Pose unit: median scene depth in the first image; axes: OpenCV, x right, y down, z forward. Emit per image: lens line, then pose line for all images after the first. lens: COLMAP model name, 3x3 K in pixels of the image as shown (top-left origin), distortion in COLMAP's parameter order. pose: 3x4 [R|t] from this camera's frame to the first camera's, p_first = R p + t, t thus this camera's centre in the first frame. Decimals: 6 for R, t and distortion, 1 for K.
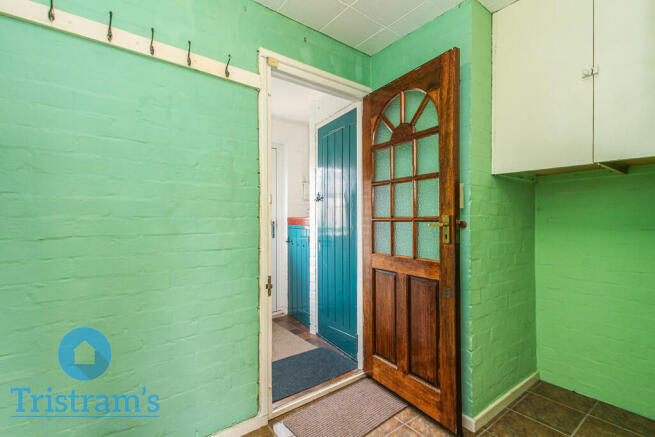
lens RADIAL K [[303.2, 0, 329.8], [0, 303.2, 226.9], [0, 0, 1]] dist [0.001084, -0.000054]
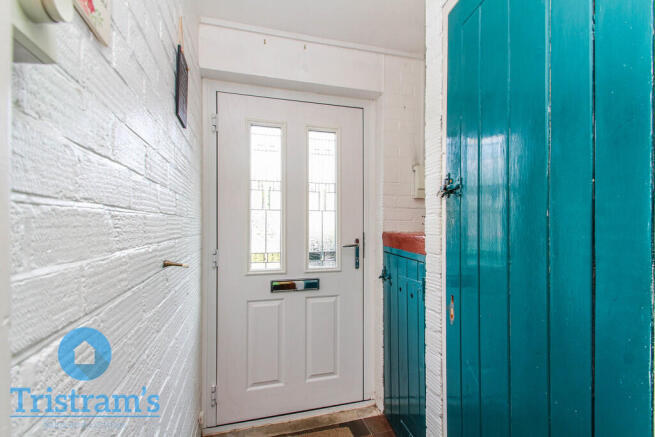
lens RADIAL K [[303.2, 0, 329.8], [0, 303.2, 226.9], [0, 0, 1]] dist [0.001084, -0.000054]
pose [[0.929771, -0.001669, -0.368135, -0.029001], [-0.006999, 0.999729, -0.022208, -0.027840], [0.368072, 0.023225, 0.929507, 0.466003]]
